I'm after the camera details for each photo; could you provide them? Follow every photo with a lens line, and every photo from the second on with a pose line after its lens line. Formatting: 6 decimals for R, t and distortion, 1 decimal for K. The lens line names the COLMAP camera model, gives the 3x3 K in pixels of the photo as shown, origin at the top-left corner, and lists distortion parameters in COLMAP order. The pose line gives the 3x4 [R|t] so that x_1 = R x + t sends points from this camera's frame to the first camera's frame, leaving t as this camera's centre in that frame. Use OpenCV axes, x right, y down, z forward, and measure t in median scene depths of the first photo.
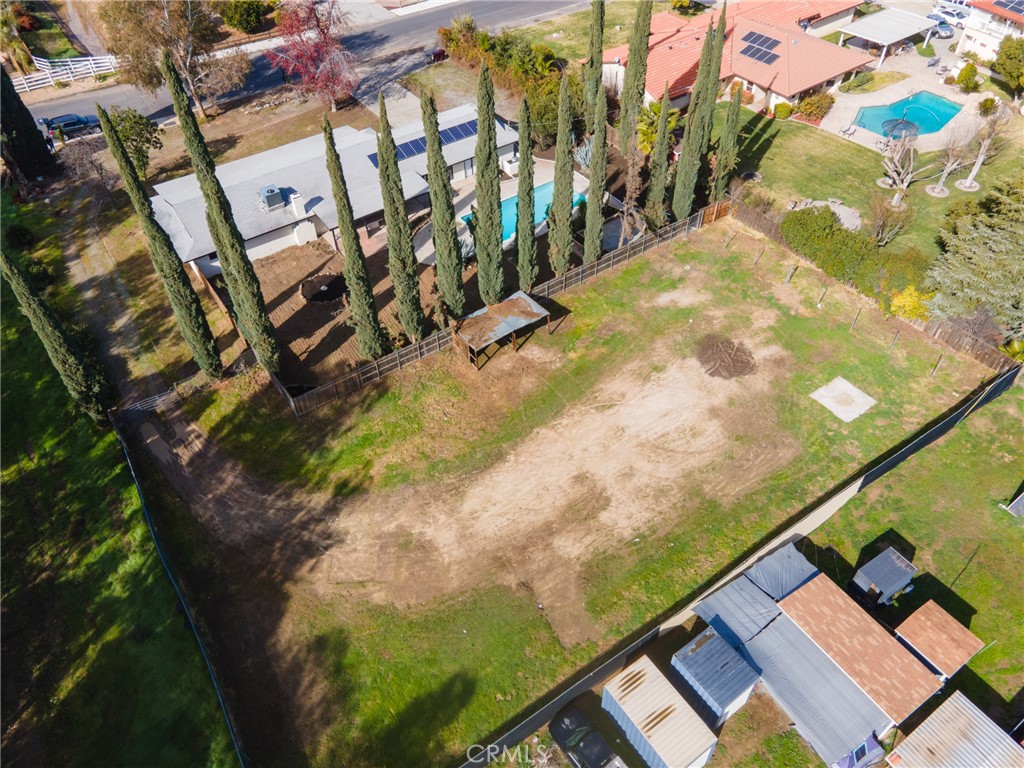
lens RADIAL K [[748.8, 0, 514.7], [0, 748.8, 381.8], [0, 0, 1]] dist [0.021701, 0.033438]
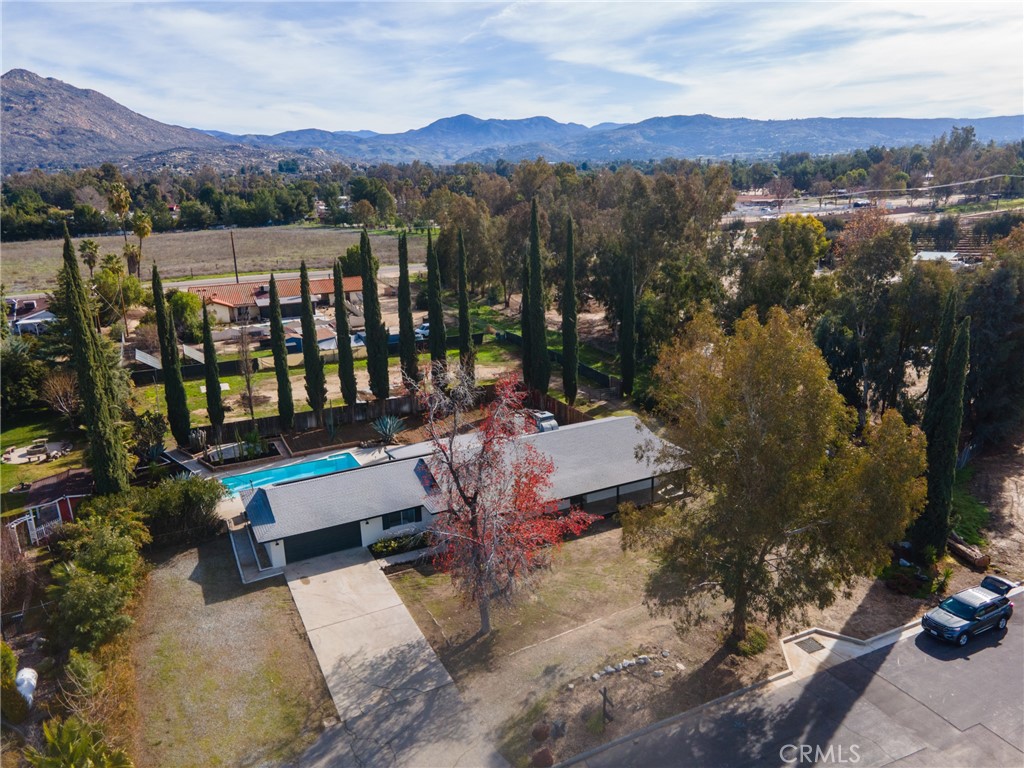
lens RADIAL K [[748.8, 0, 509.3], [0, 748.8, 384.5], [0, 0, 1]] dist [0.021701, 0.033438]
pose [[-0.986229, 0.000985, 0.165380, -0.515990], [0.145995, 0.474988, 0.867797, -1.341445], [-0.077699, 0.879992, -0.468591, 1.661894]]
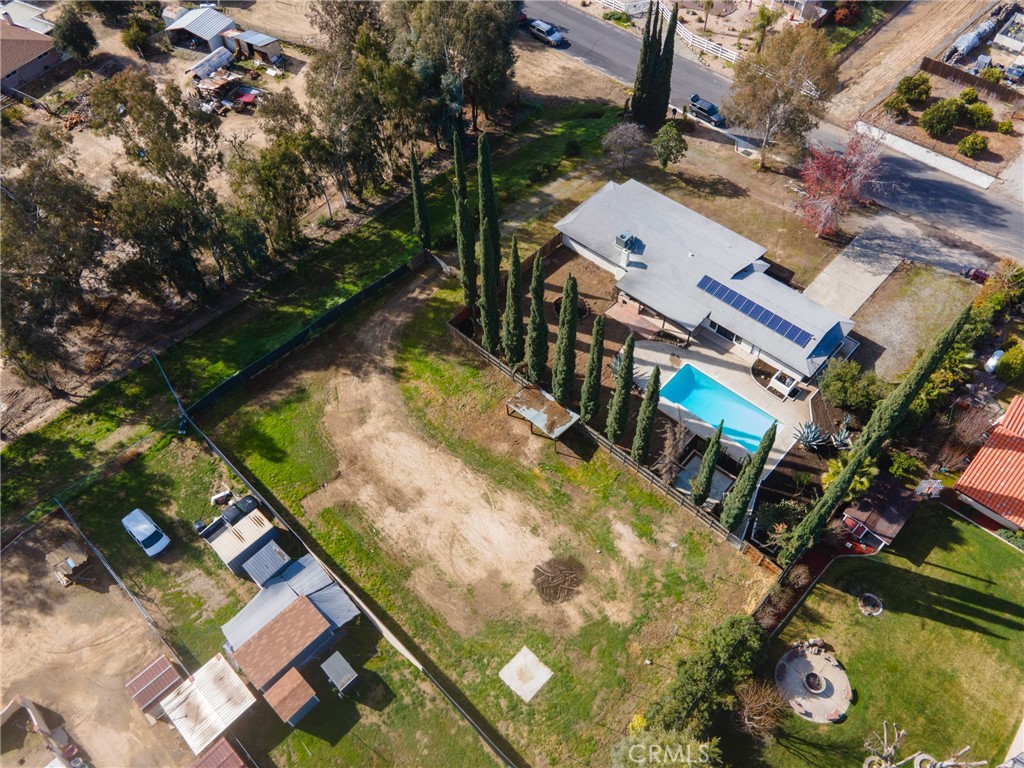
lens RADIAL K [[748.8, 0, 516.1], [0, 748.8, 376.7], [0, 0, 1]] dist [0.021701, 0.033438]
pose [[0.202009, 0.788516, -0.580892, 0.699167], [-0.683785, 0.538180, 0.492747, -0.741136], [0.701163, 0.297666, 0.647893, 0.086339]]
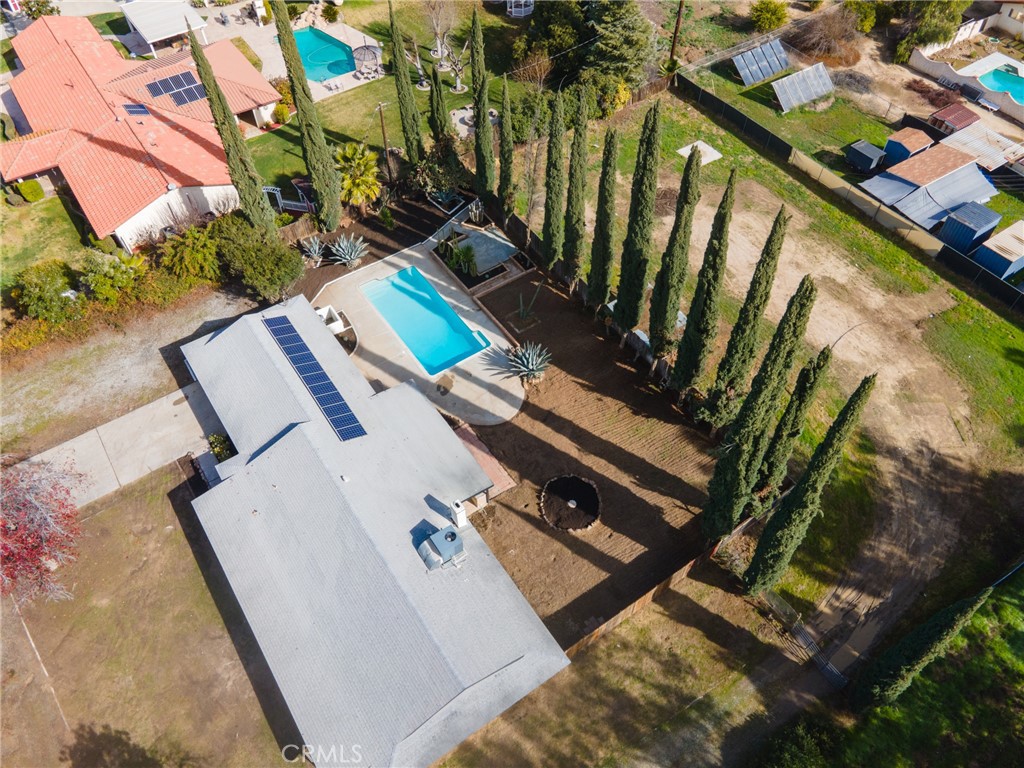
lens RADIAL K [[748.8, 0, 513.1], [0, 748.8, 386.1], [0, 0, 1]] dist [0.021701, 0.033438]
pose [[0.016904, -0.767990, 0.640239, -0.741268], [0.720138, 0.453565, 0.525053, -0.713055], [-0.693625, 0.452184, 0.560726, 0.609155]]
